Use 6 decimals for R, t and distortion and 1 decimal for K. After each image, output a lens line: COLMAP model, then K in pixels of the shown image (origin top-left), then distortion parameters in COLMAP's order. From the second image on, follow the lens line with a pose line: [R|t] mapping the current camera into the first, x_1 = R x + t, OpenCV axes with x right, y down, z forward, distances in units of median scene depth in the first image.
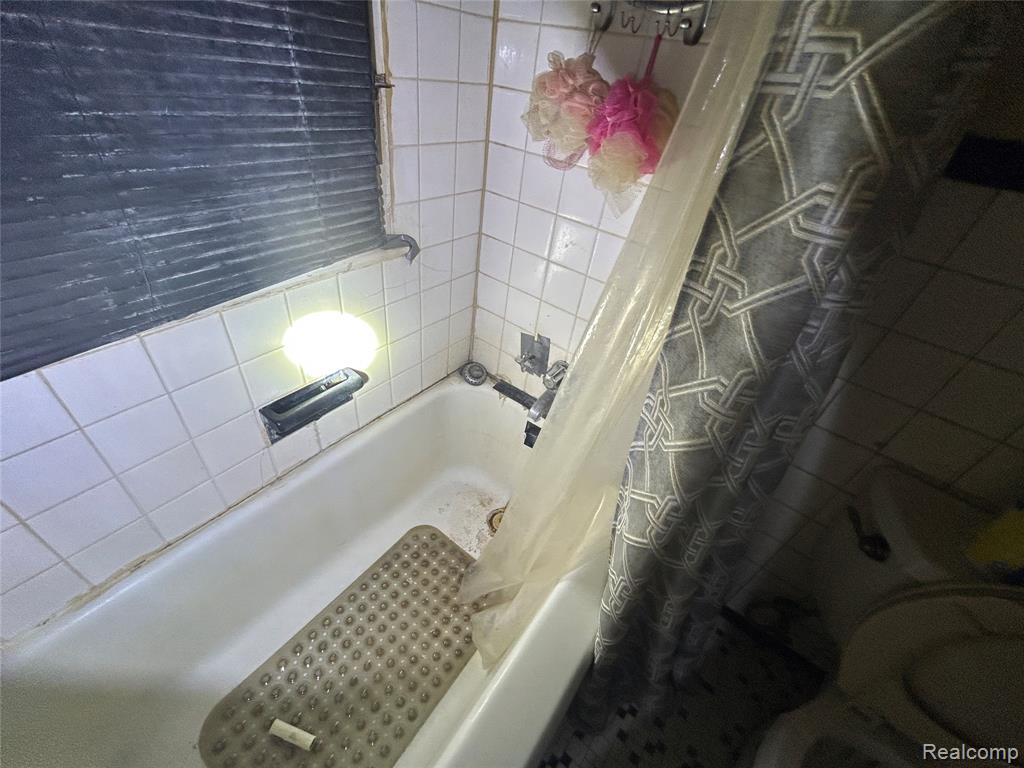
lens RADIAL K [[412.9, 0, 513.8], [0, 412.9, 383.8], [0, 0, 1]] dist [-0.001966, 0.000196]
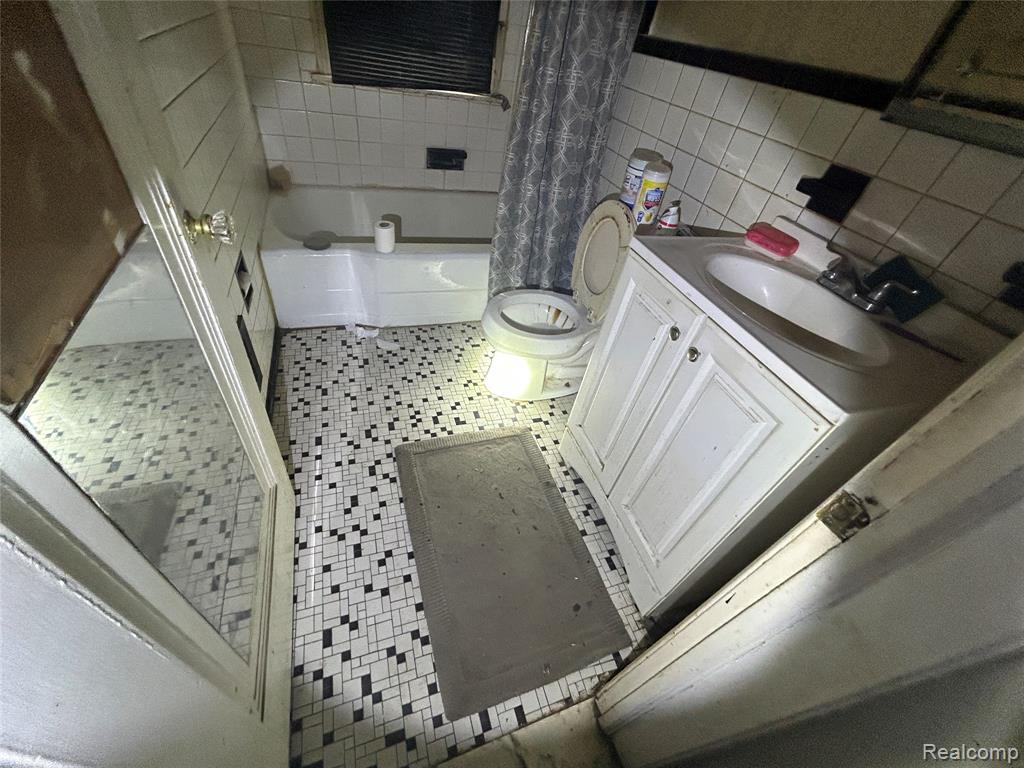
lens RADIAL K [[410.6, 0, 512.0], [0, 410.6, 384.0], [0, 0, 1]] dist [-0.000523, -0.000167]
pose [[0.829364, 0.371298, -0.417484, 1.806108], [-0.385848, 0.921059, 0.052645, 1.335343], [0.404074, 0.117423, 0.907158, -1.196937]]
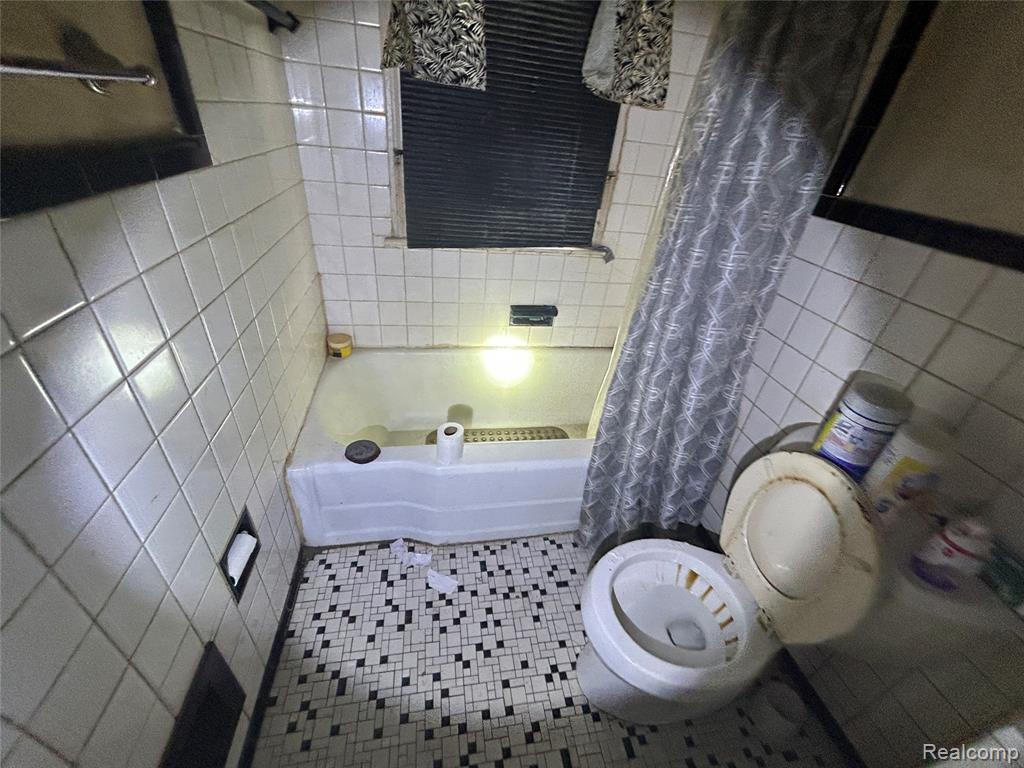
lens RADIAL K [[412.9, 0, 513.8], [0, 412.9, 383.8], [0, 0, 1]] dist [-0.001966, 0.000196]
pose [[0.733025, 0.317581, -0.601512, 1.037468], [-0.429704, 0.901716, -0.047573, 0.654508], [0.527285, 0.293345, 0.797446, -0.764816]]
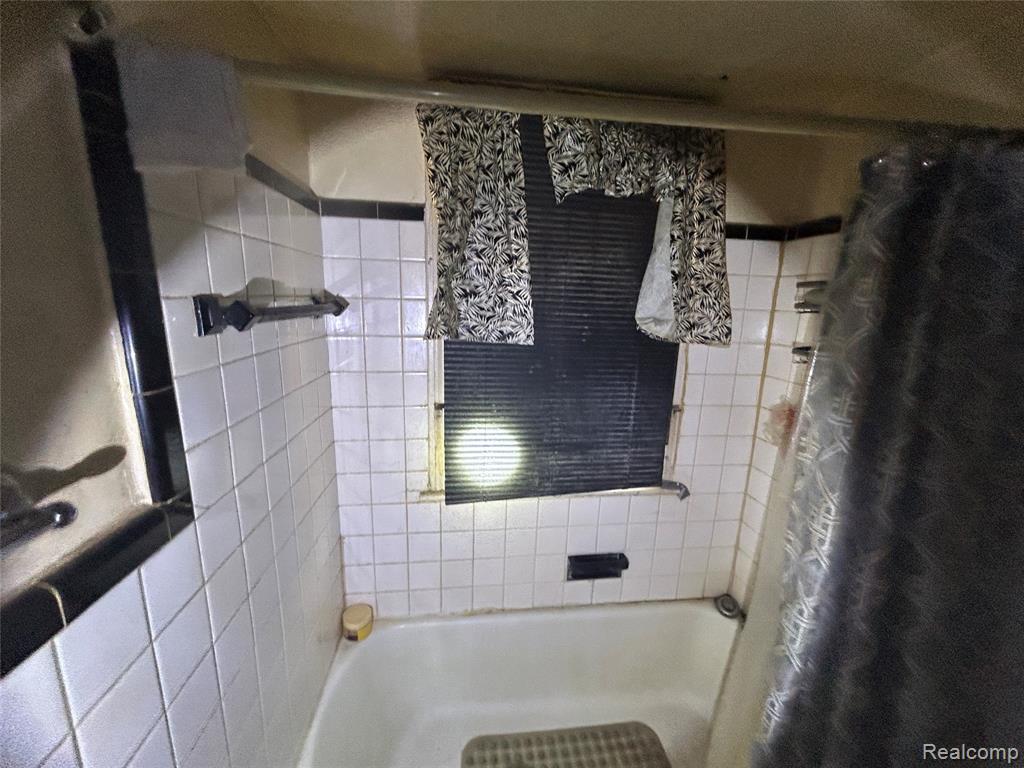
lens RADIAL K [[410.6, 0, 512.0], [0, 410.6, 384.0], [0, 0, 1]] dist [-0.000523, -0.000167]
pose [[0.684285, 0.042231, -0.727991, 0.582658], [-0.410966, 0.847013, -0.337158, 0.159829], [0.602379, 0.529891, 0.596954, -0.733614]]
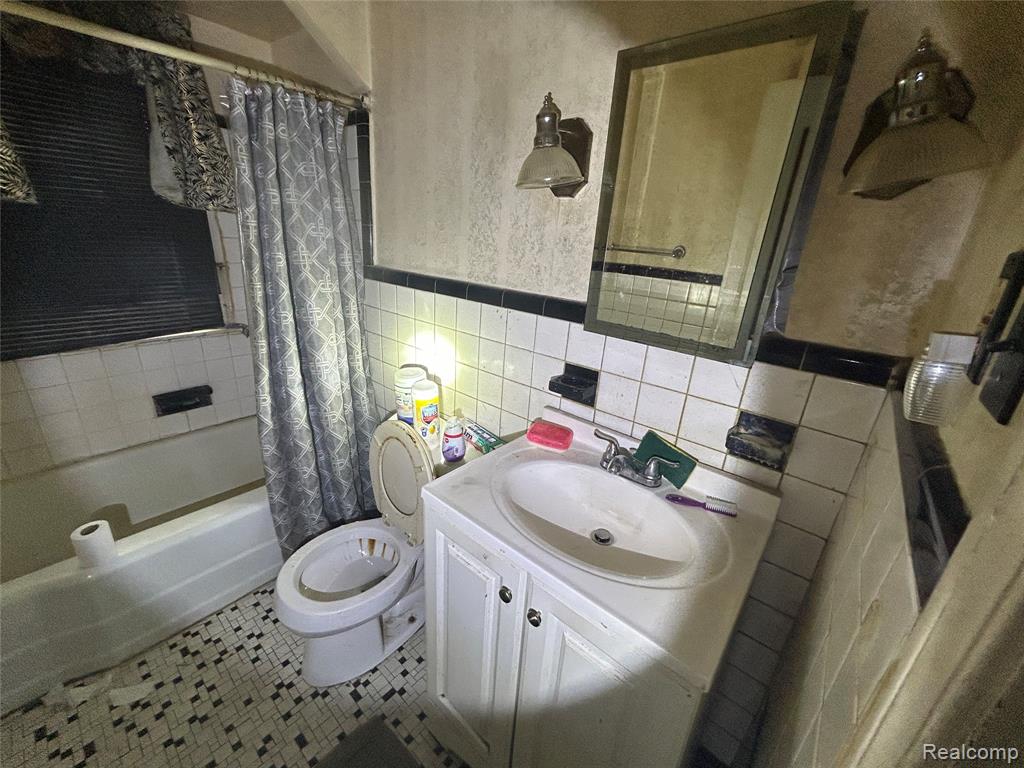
lens RADIAL K [[407.2, 0, 512.0], [0, 407.2, 384.0], [0, 0, 1]] dist [0.005651, -0.003050]
pose [[0.995685, -0.040706, -0.083398, 1.767664], [0.011576, 0.946124, -0.323597, 0.874193], [0.092078, 0.321235, 0.942512, -1.067898]]
